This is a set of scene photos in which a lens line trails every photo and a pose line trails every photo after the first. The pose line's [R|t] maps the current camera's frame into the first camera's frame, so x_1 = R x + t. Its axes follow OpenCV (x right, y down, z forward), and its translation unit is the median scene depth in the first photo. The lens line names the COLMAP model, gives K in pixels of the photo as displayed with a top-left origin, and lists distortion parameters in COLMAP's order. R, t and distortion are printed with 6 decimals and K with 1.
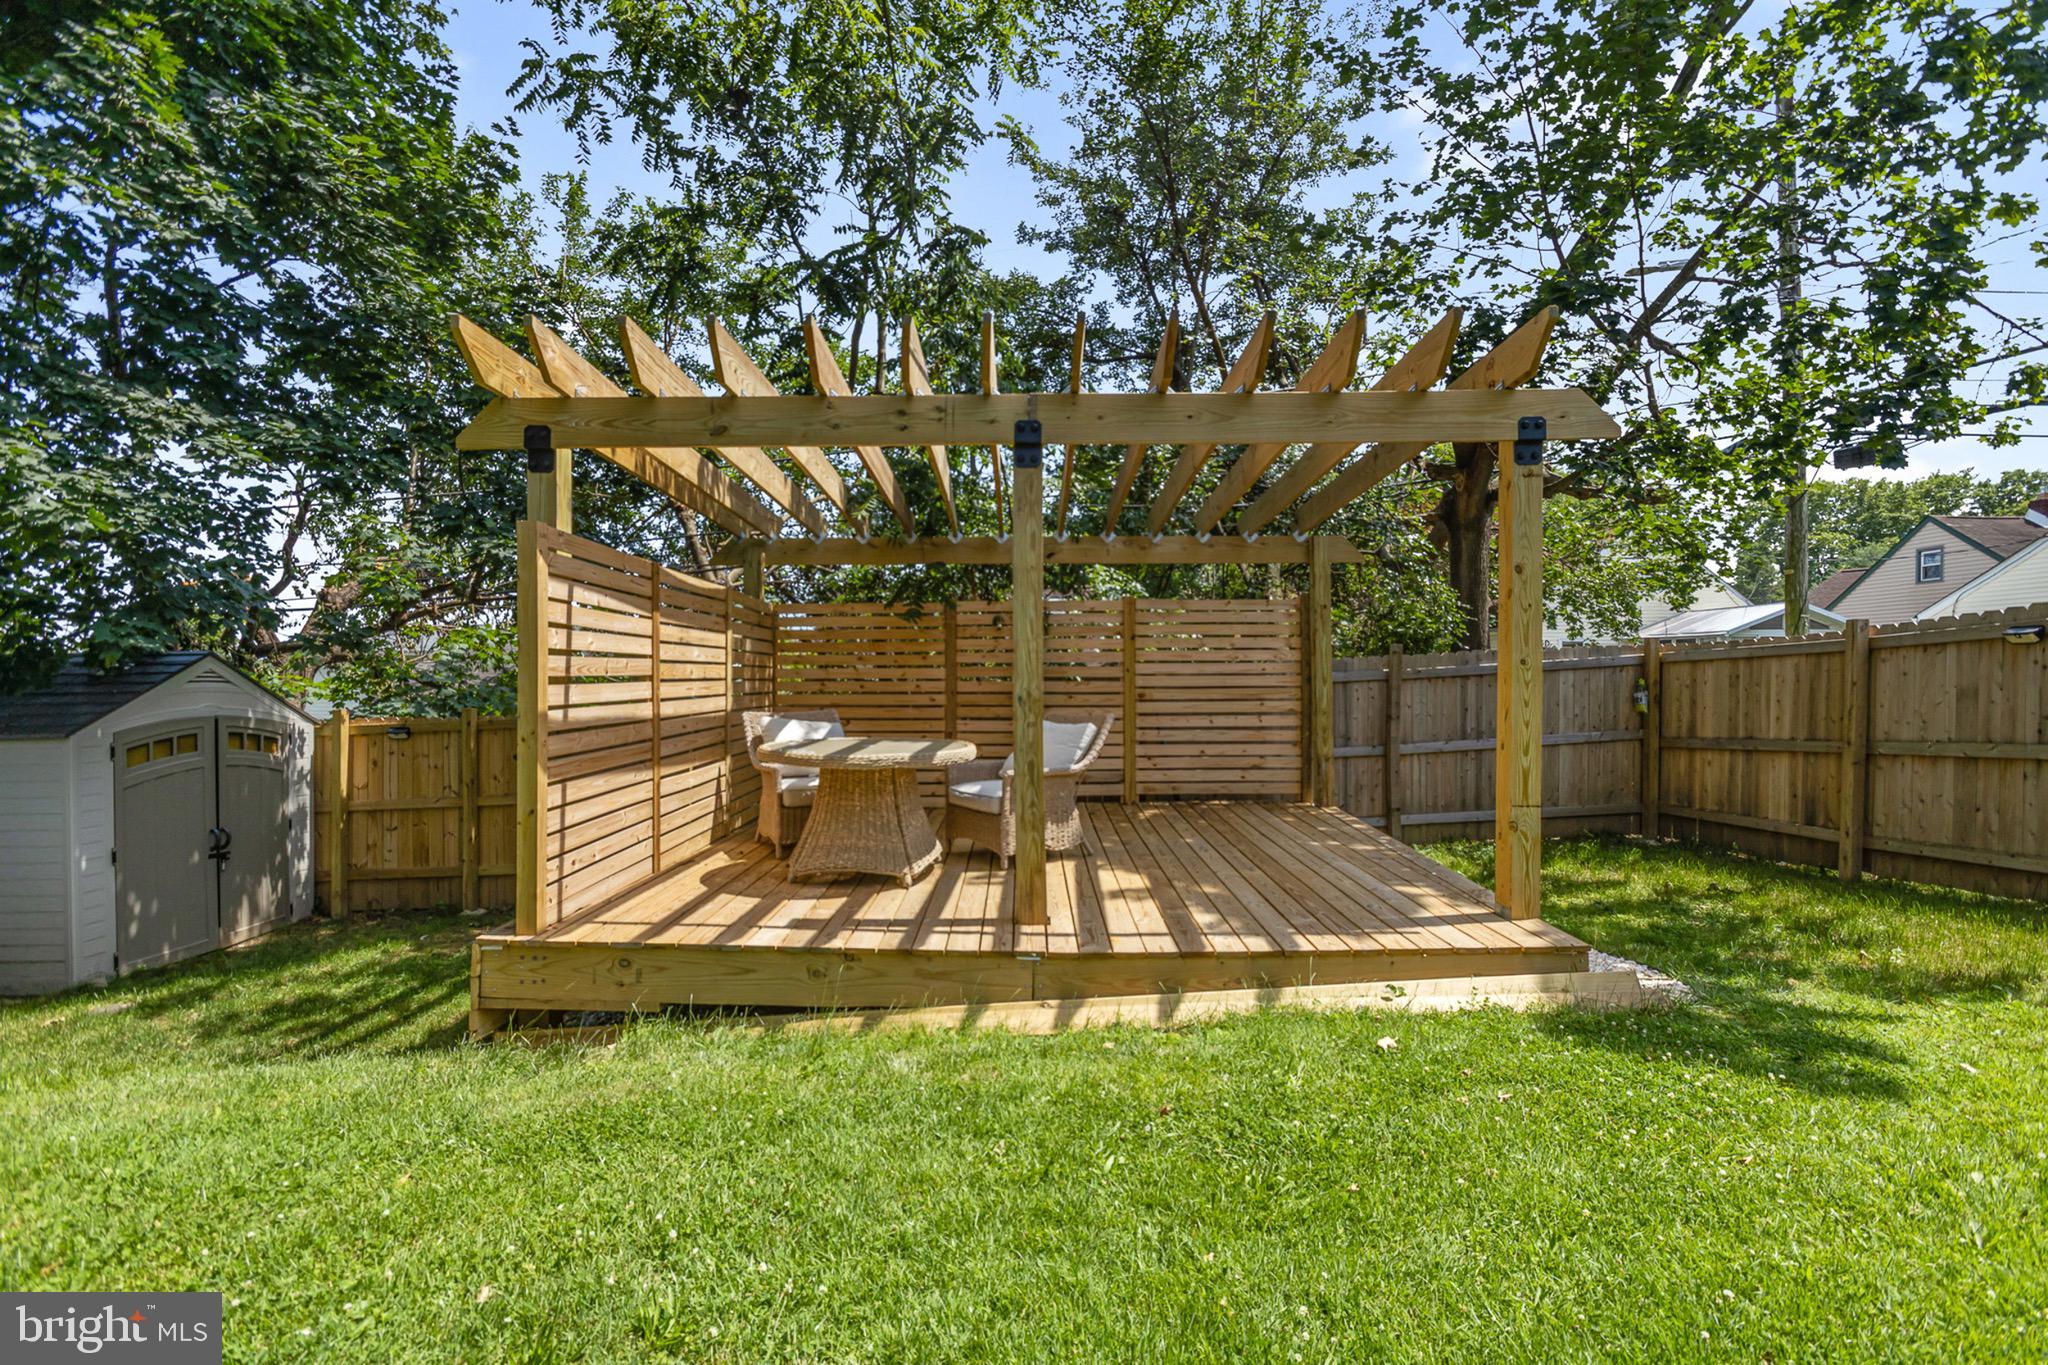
lens RADIAL K [[914.0, 0, 1028.0], [0, 914.0, 671.0], [0, 0, 1]] dist [-0.023498, 0.016493]
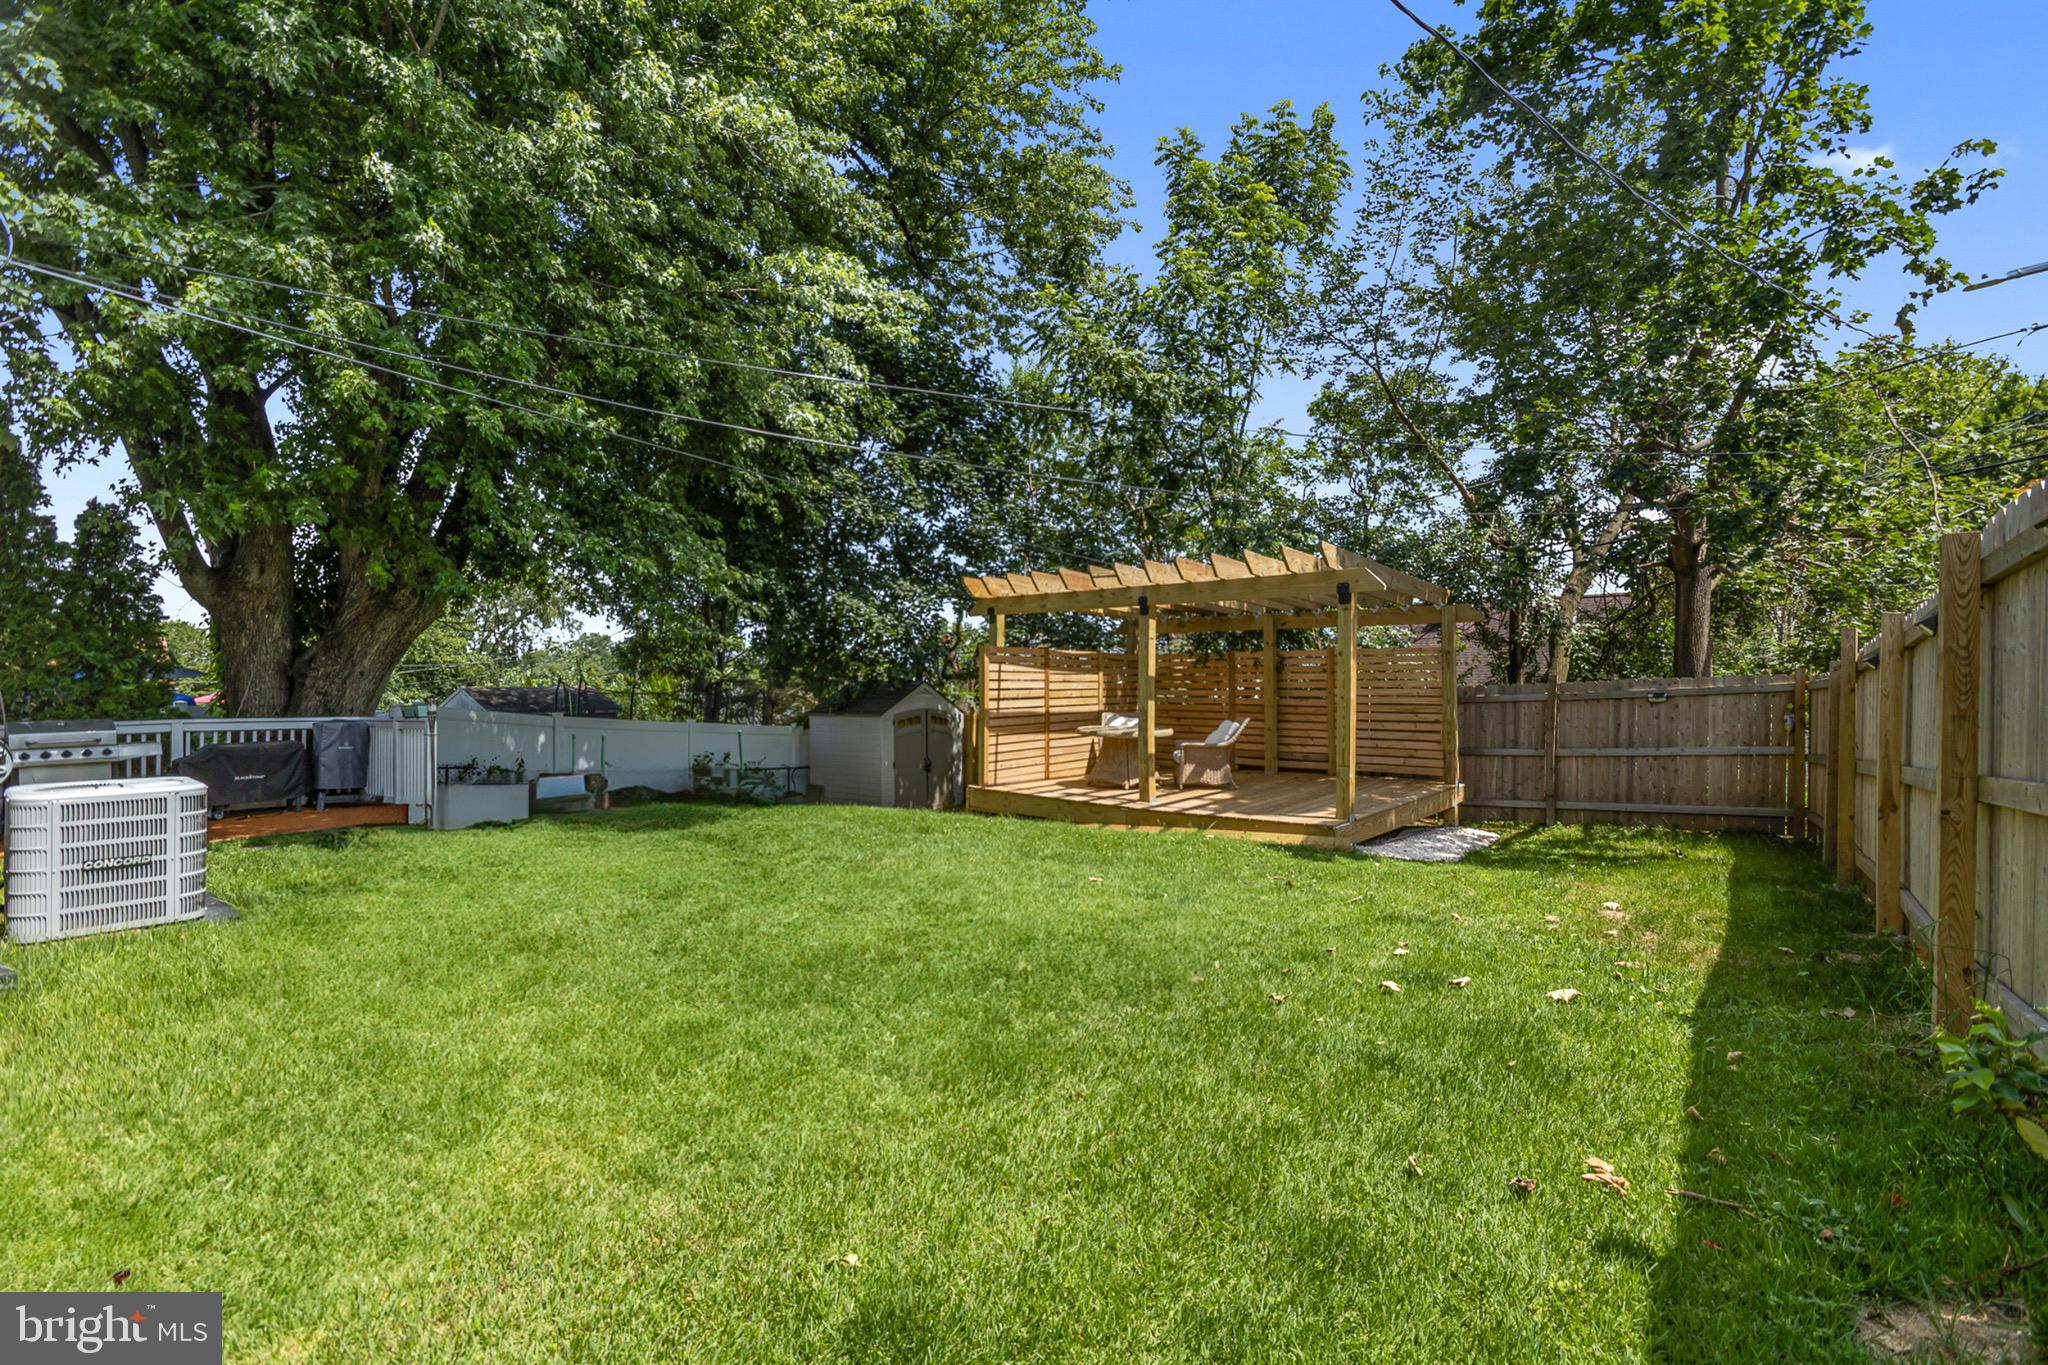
lens RADIAL K [[914.0, 0, 1028.0], [0, 914.0, 671.0], [0, 0, 1]] dist [-0.023498, 0.016493]
pose [[0.778130, -0.002566, -0.628098, 1.033147], [0.003581, 0.999994, 0.000351, -0.060774], [0.628093, -0.002522, 0.778134, -0.875446]]
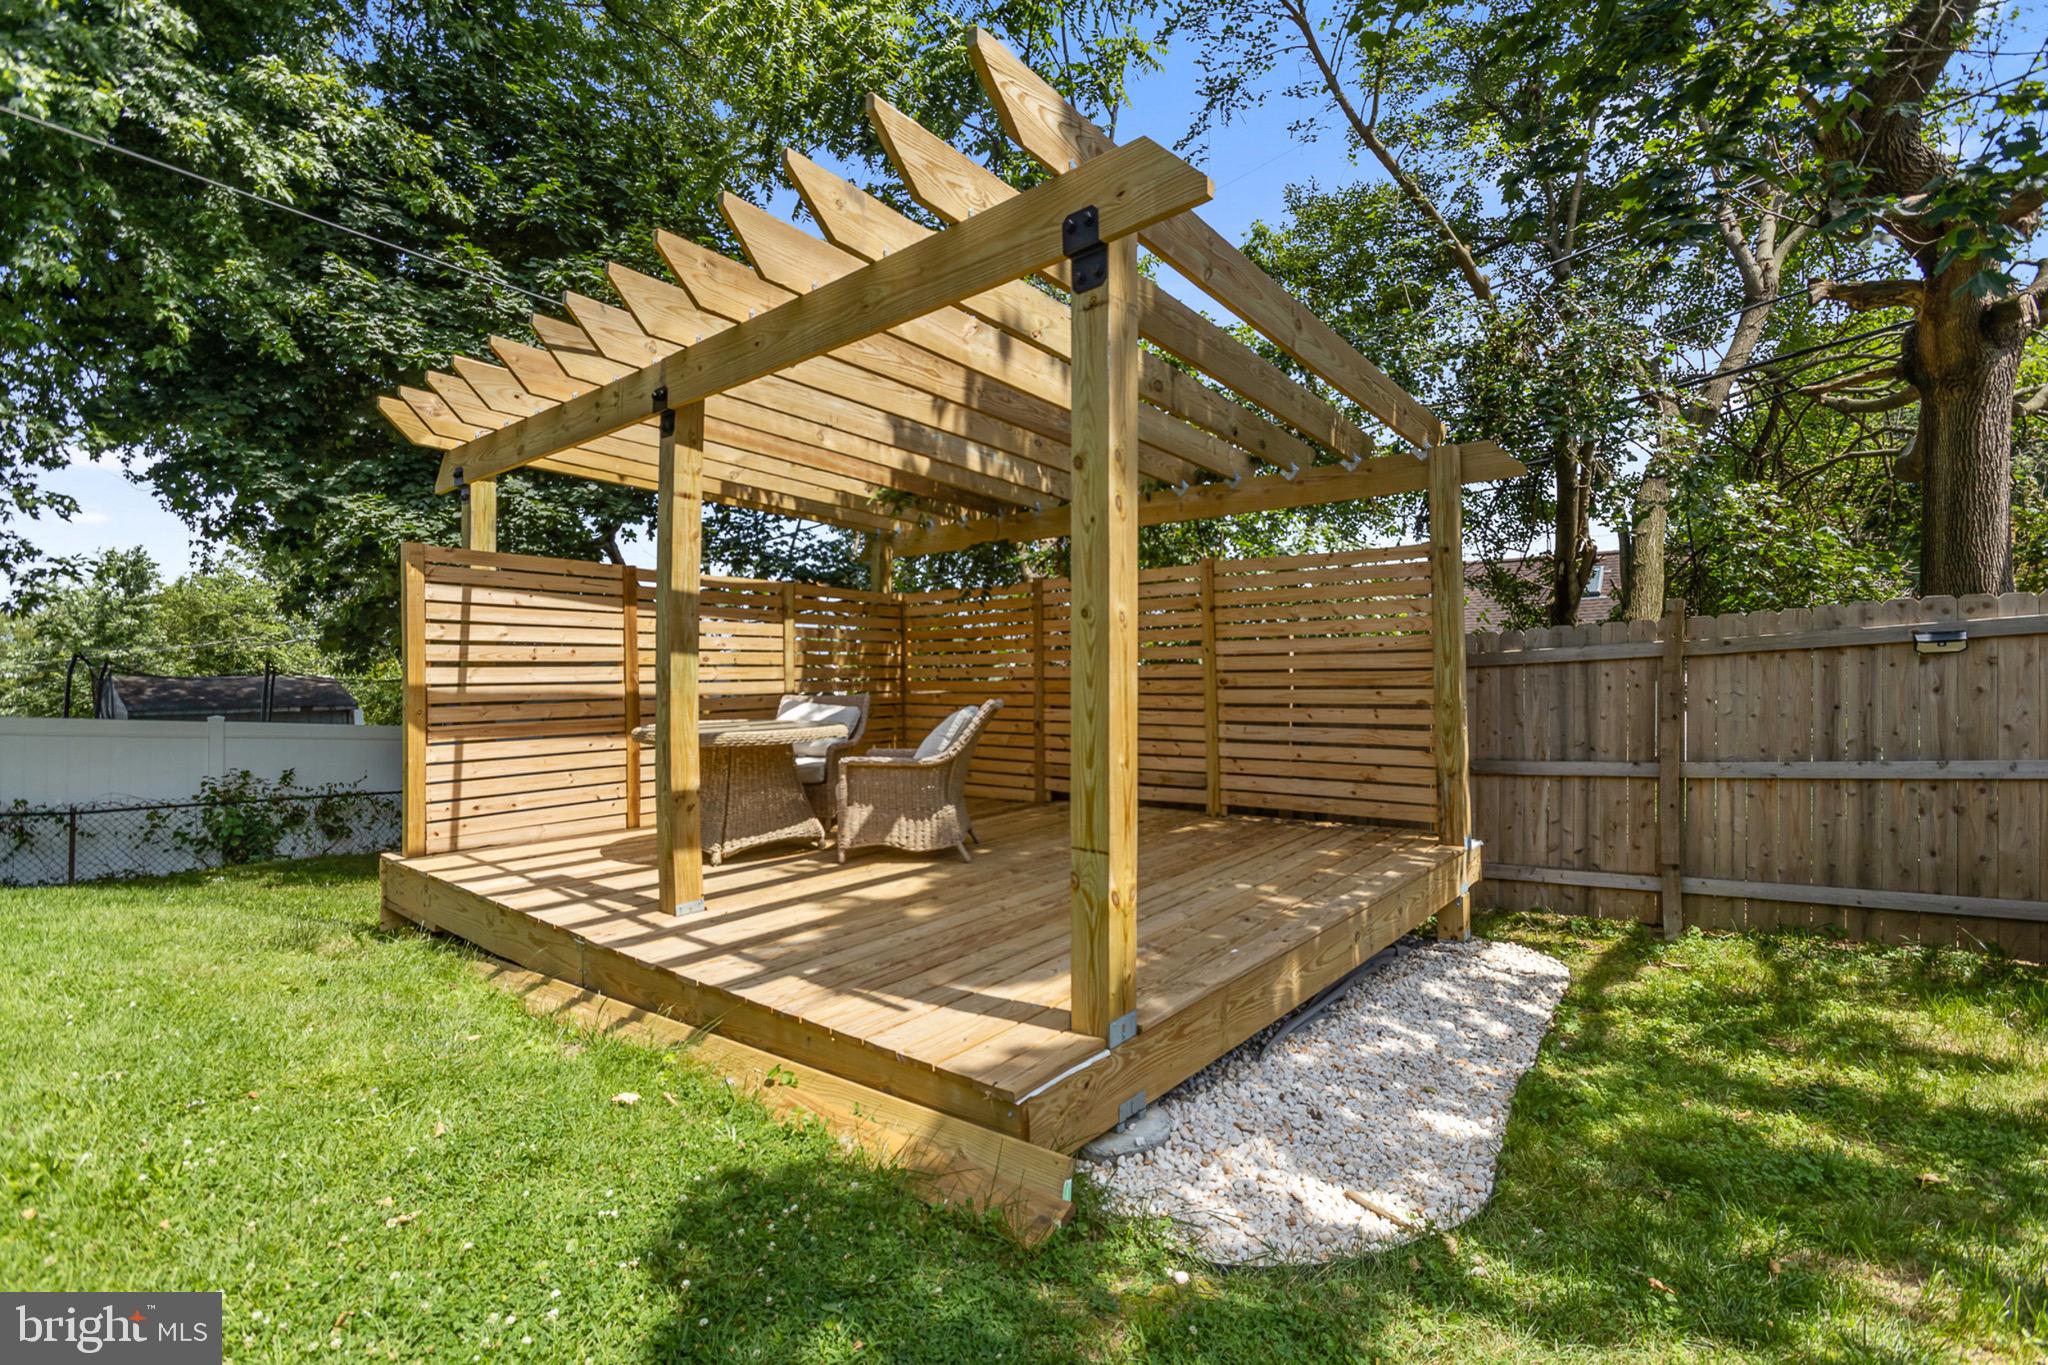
lens RADIAL K [[914.0, 0, 1028.0], [0, 914.0, 671.0], [0, 0, 1]] dist [-0.023498, 0.016493]
pose [[0.783252, -0.006993, -0.621665, 0.709421], [0.011499, 0.999929, 0.003240, 0.019233], [0.621598, -0.009686, 0.783277, 0.385927]]
